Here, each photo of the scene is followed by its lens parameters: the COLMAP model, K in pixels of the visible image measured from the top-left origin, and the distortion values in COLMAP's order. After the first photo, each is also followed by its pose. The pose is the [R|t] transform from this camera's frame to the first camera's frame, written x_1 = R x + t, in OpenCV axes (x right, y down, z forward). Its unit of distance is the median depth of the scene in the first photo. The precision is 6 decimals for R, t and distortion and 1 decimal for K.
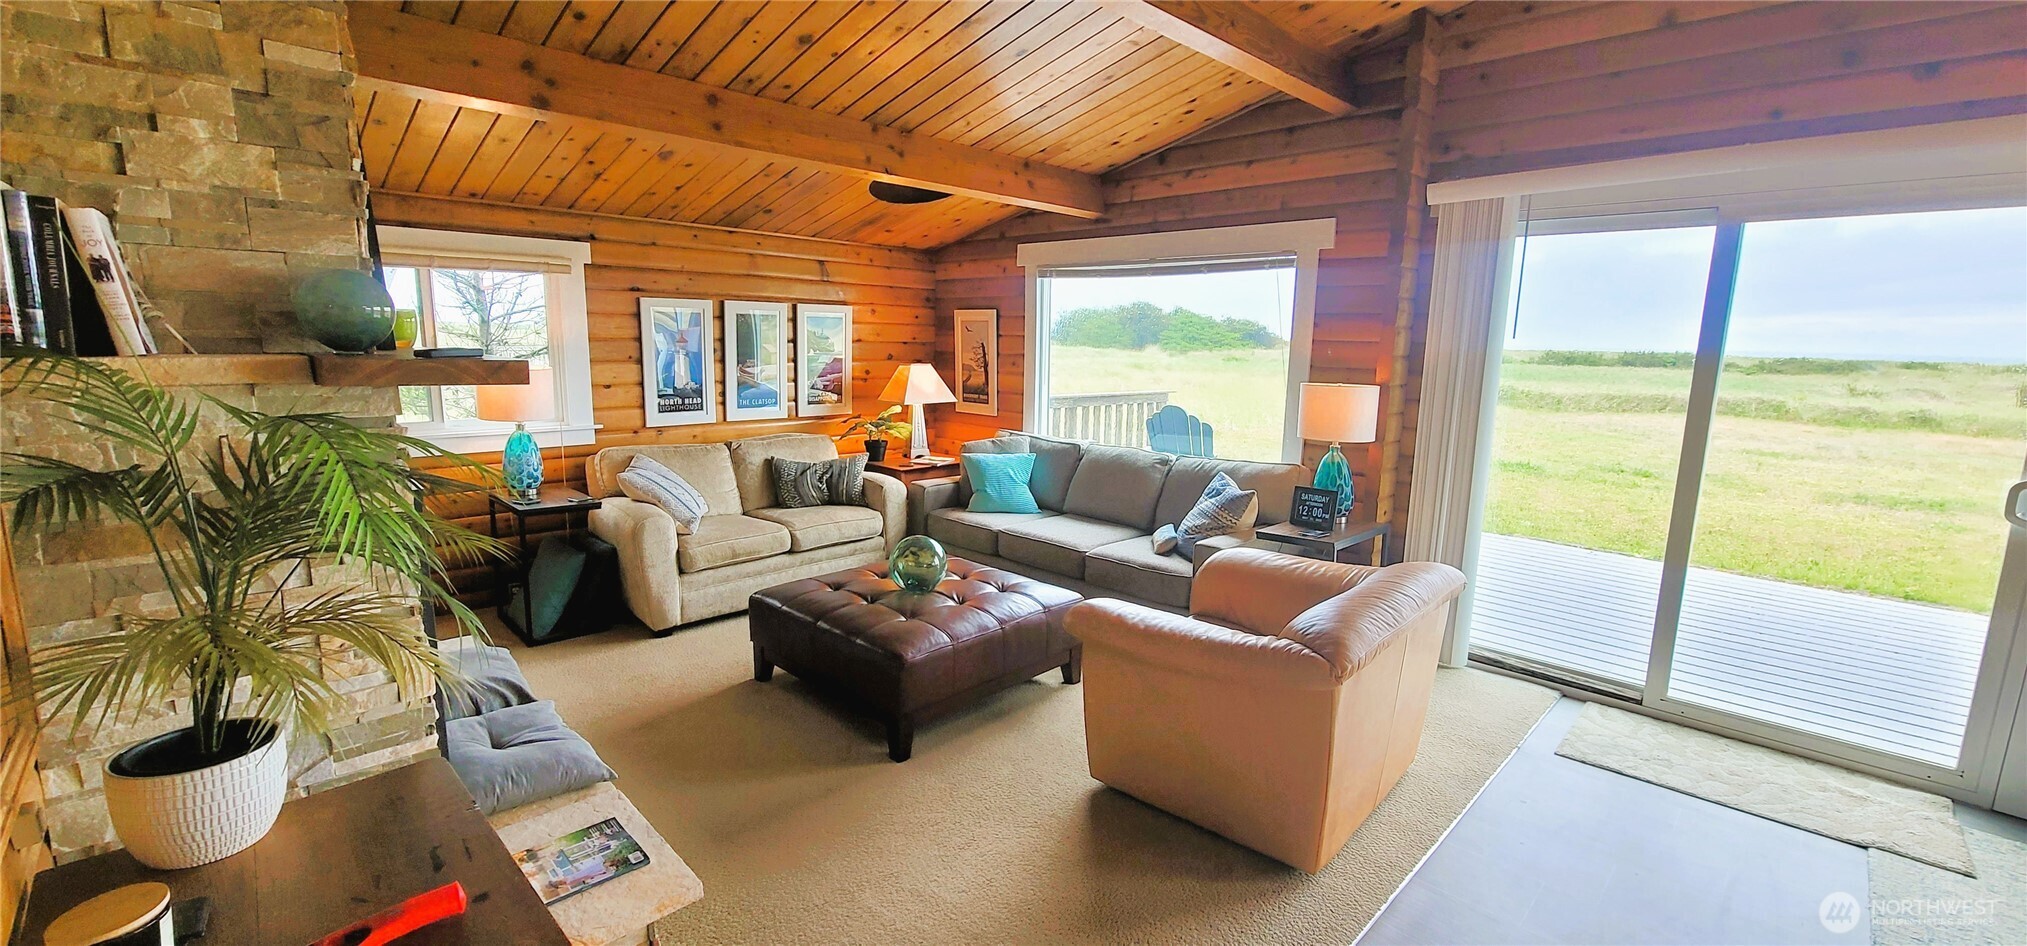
lens RADIAL K [[830.7, 0, 1001.7], [0, 830.7, 474.6], [0, 0, 1]] dist [0.000291, 0.000298]
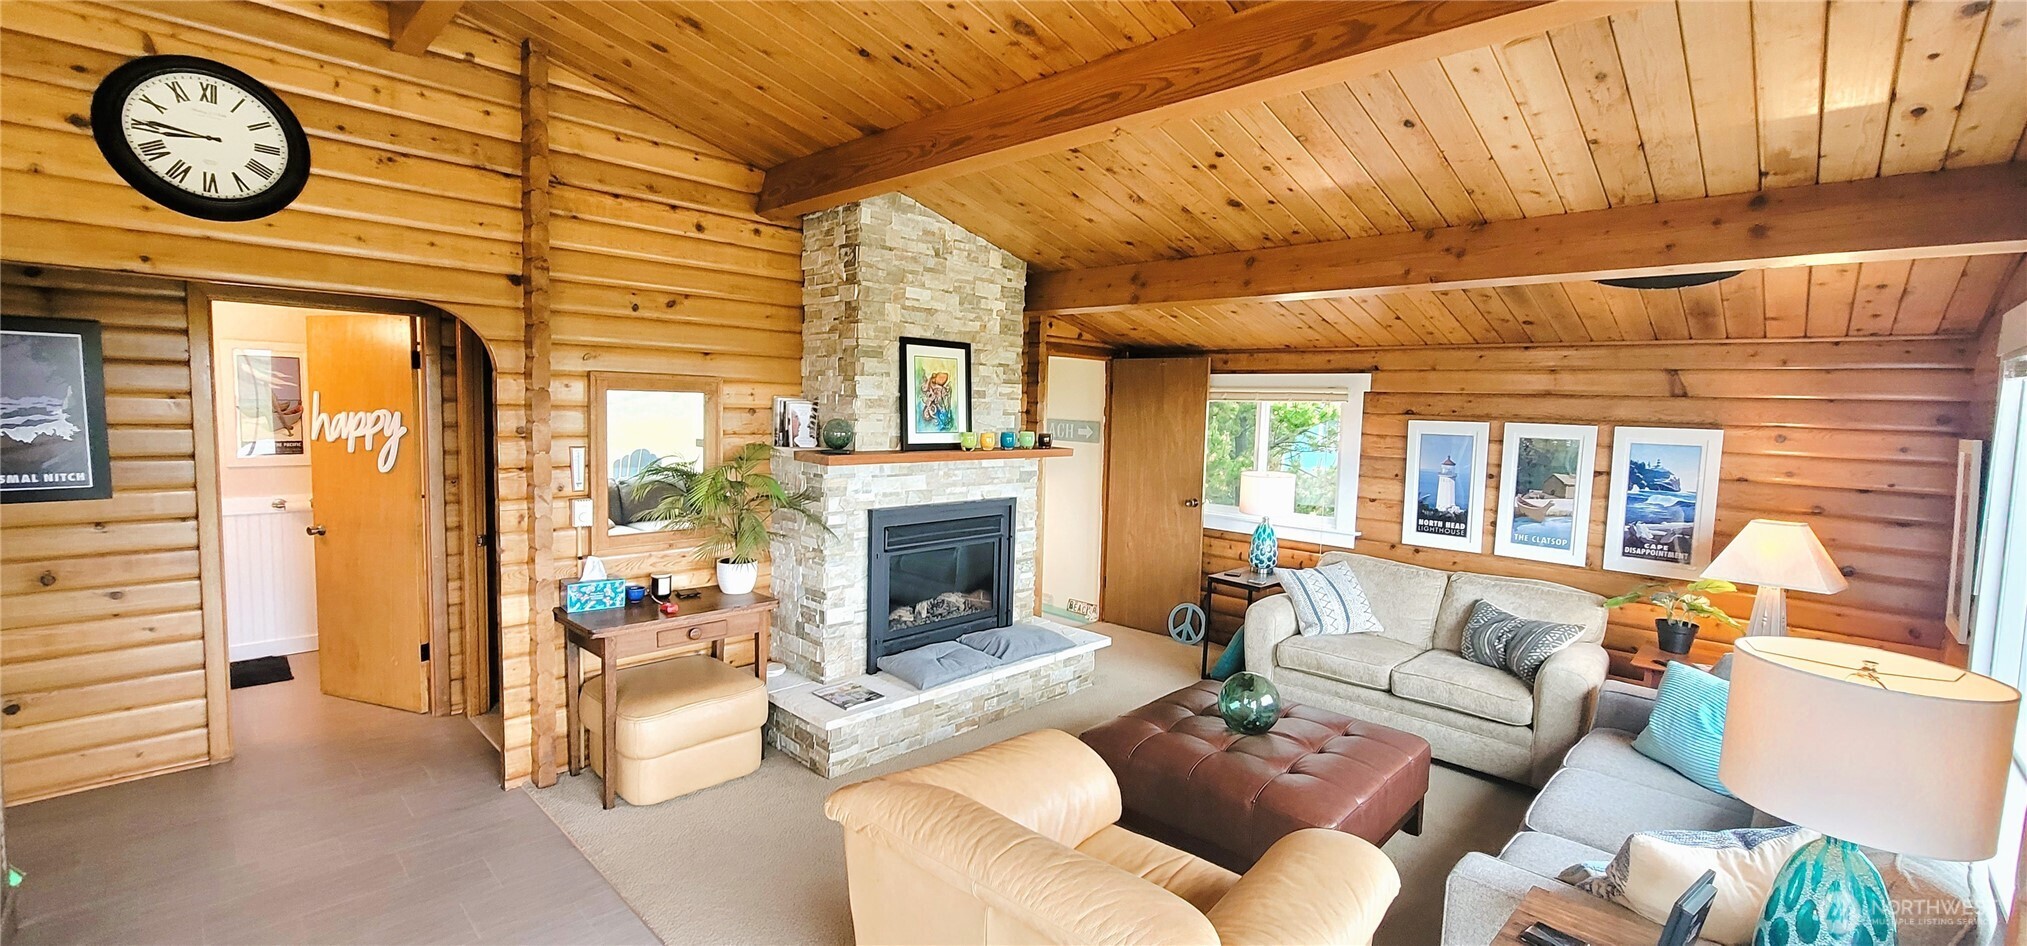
lens RADIAL K [[830.7, 0, 1001.7], [0, 830.7, 474.6], [0, 0, 1]] dist [0.000291, 0.000298]
pose [[0.023063, 0.064106, -0.997677, 0.588143], [-0.196327, 0.978801, 0.058354, -0.103286], [0.980267, 0.194525, 0.035160, 0.458159]]
